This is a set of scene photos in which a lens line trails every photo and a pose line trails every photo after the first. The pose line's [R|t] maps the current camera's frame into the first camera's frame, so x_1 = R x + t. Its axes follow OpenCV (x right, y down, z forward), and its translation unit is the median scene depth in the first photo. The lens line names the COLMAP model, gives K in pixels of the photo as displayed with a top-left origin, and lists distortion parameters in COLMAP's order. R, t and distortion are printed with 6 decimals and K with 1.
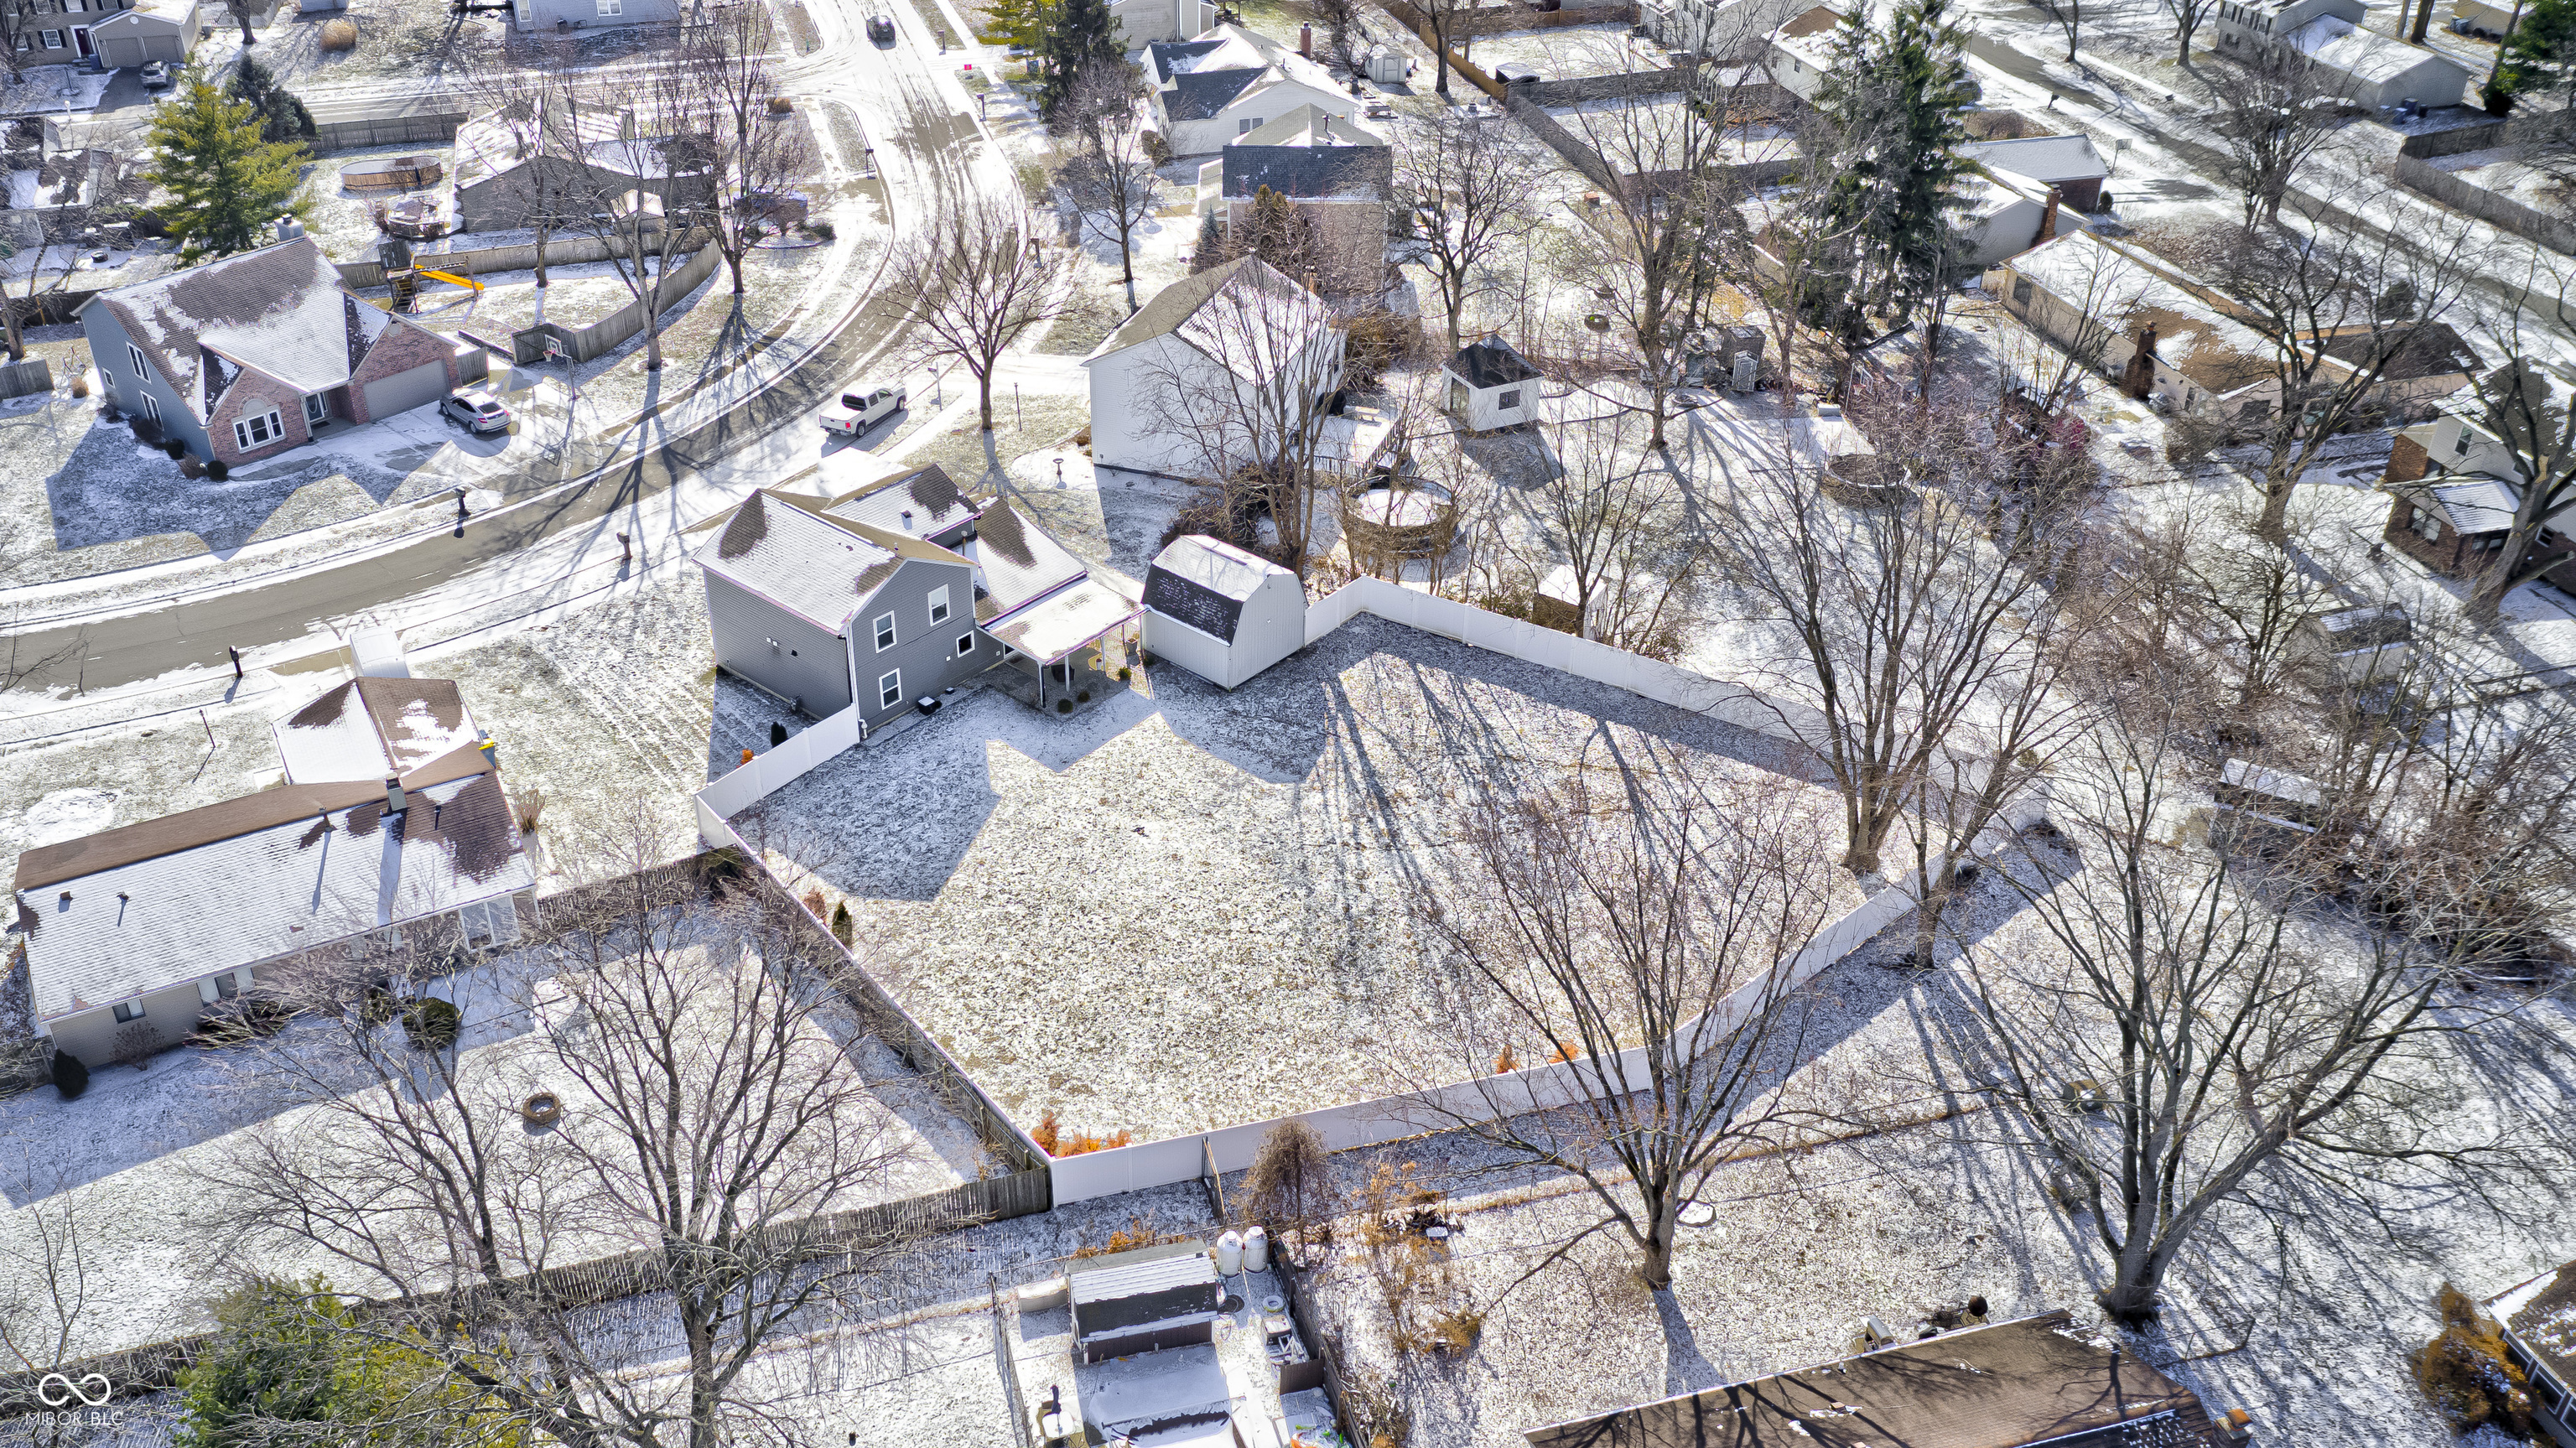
lens RADIAL K [[2004.1, 0, 1267.0], [0, 2004.1, 727.8], [0, 0, 1]] dist [-0.017018, 0.006566]
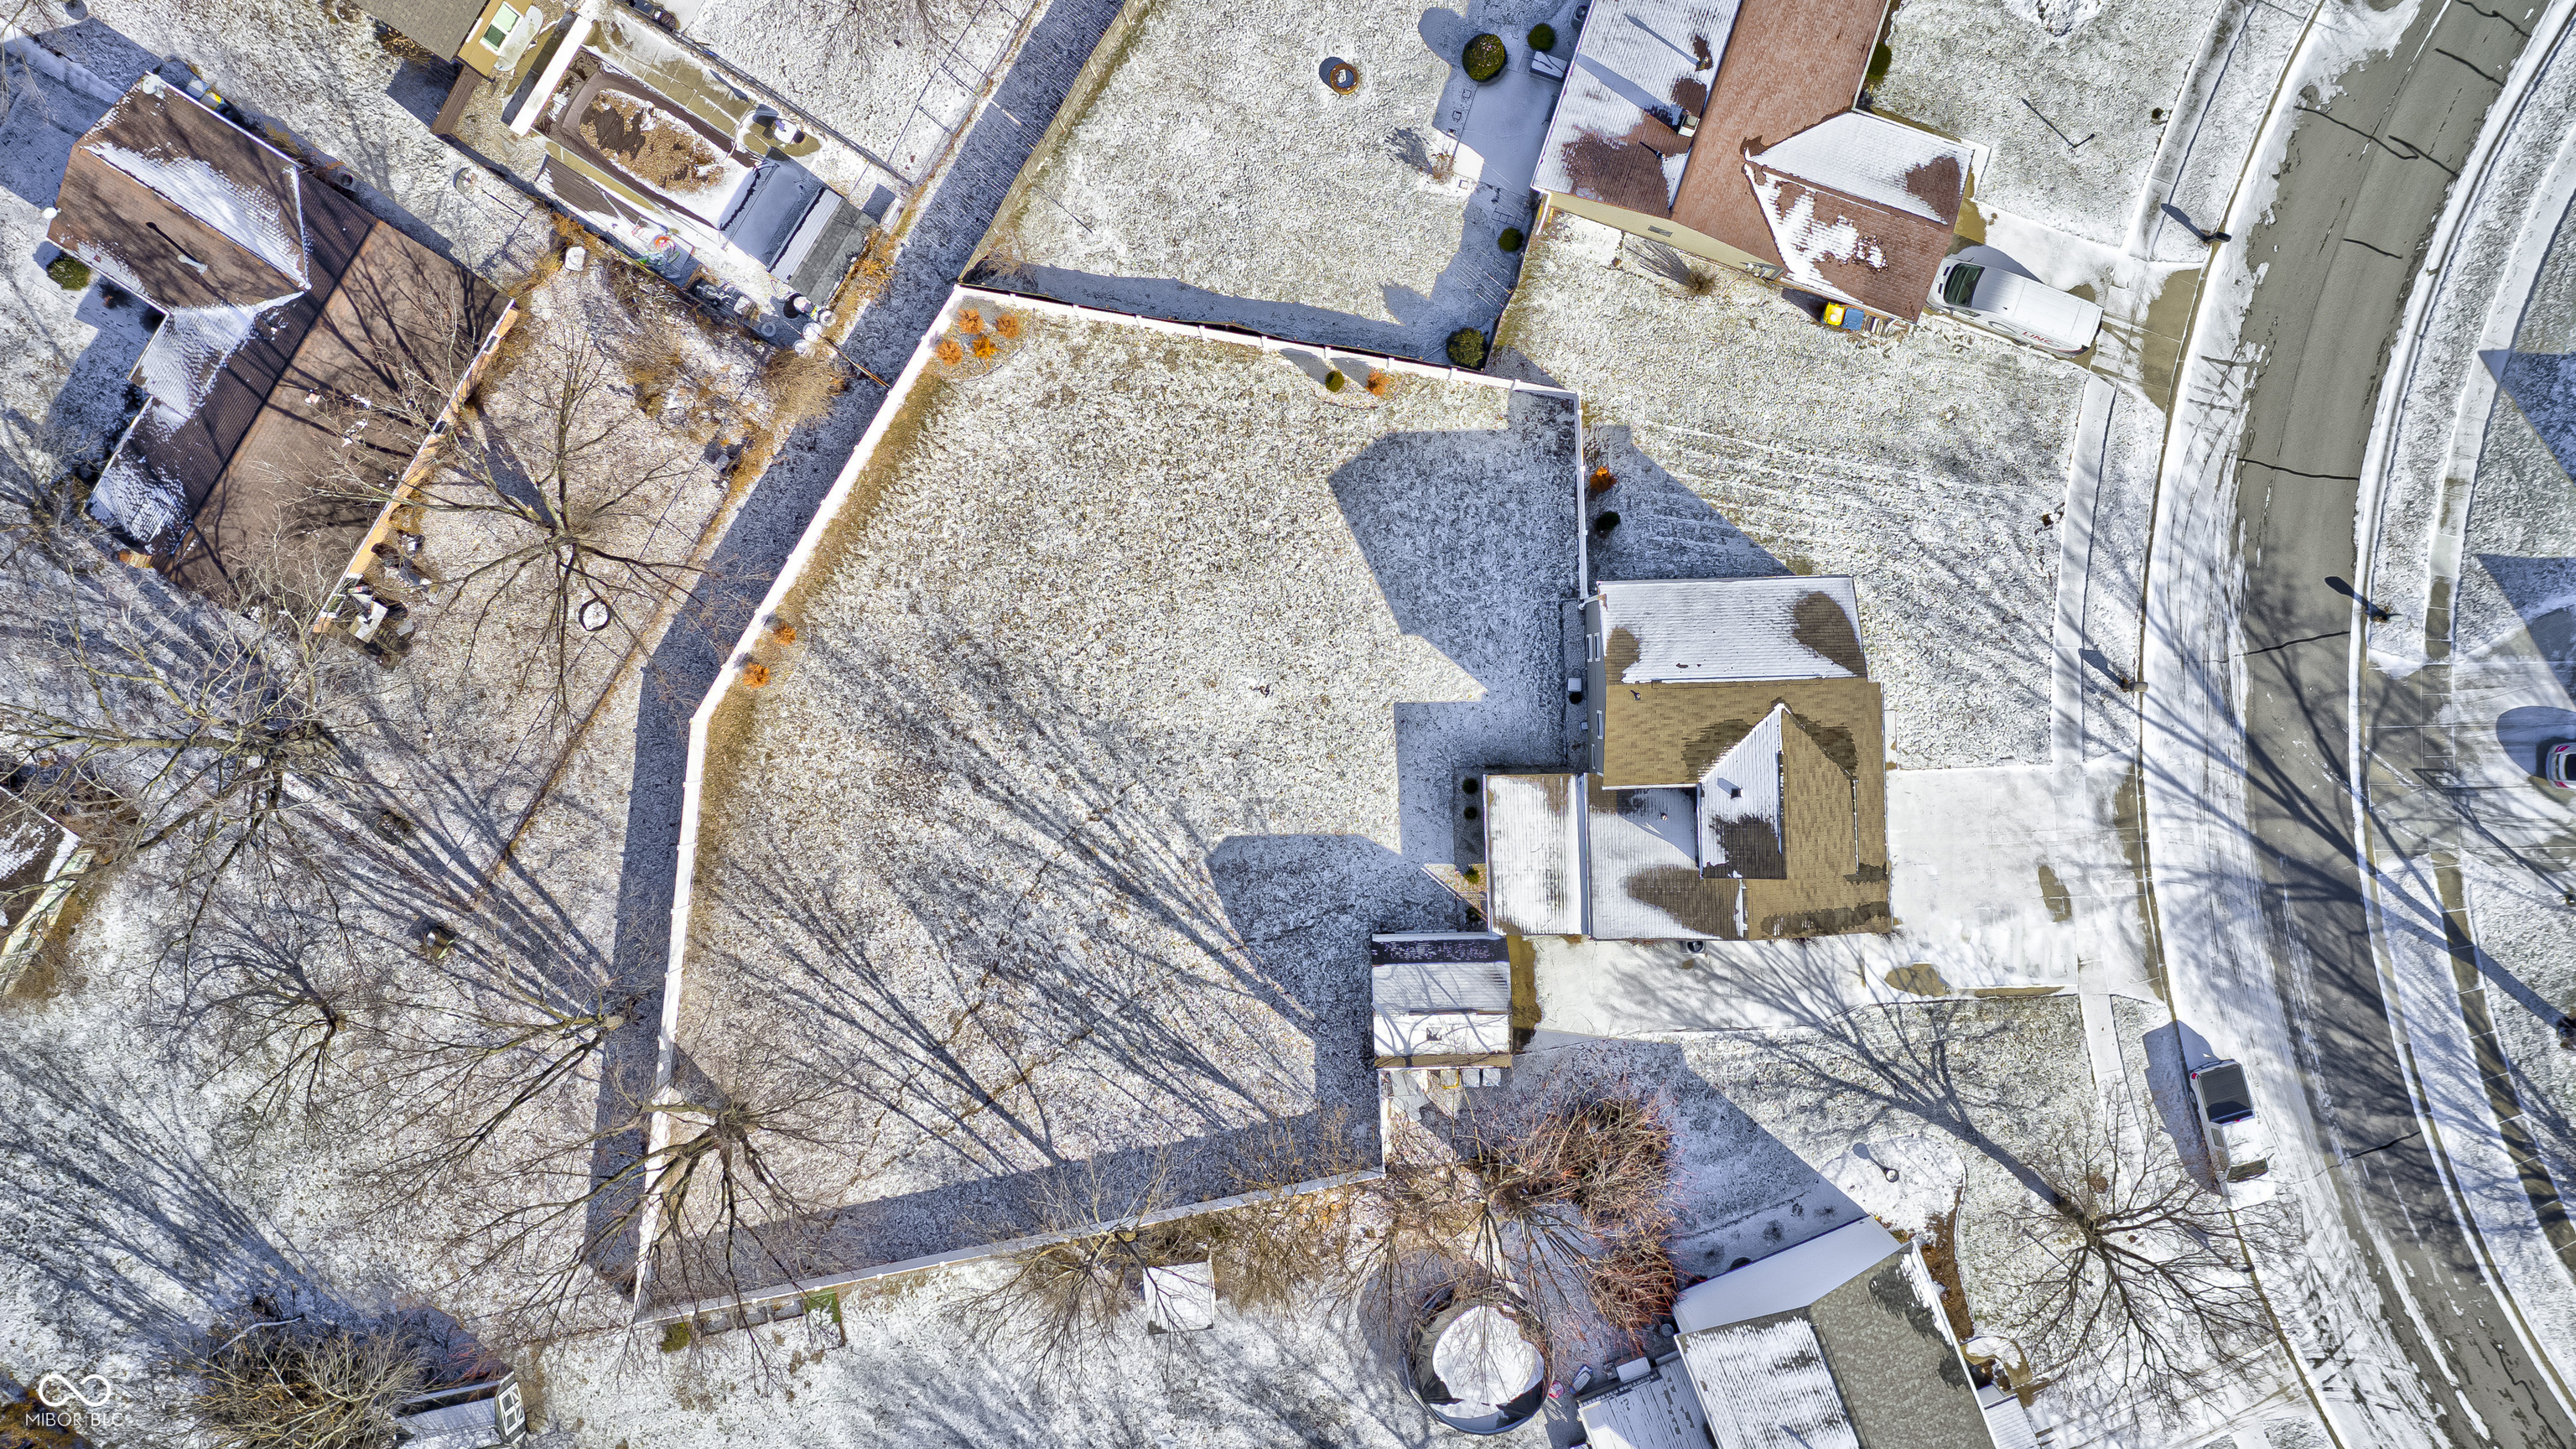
lens RADIAL K [[2004.2, 0, 1276.3], [0, 2004.2, 730.8], [0, 0, 1]] dist [-0.017018, 0.006566]
pose [[-0.745595, 0.665838, 0.027332, -0.074604], [-0.369993, -0.447727, 0.814031, -0.730881], [0.554250, 0.596825, 0.580178, 0.378820]]
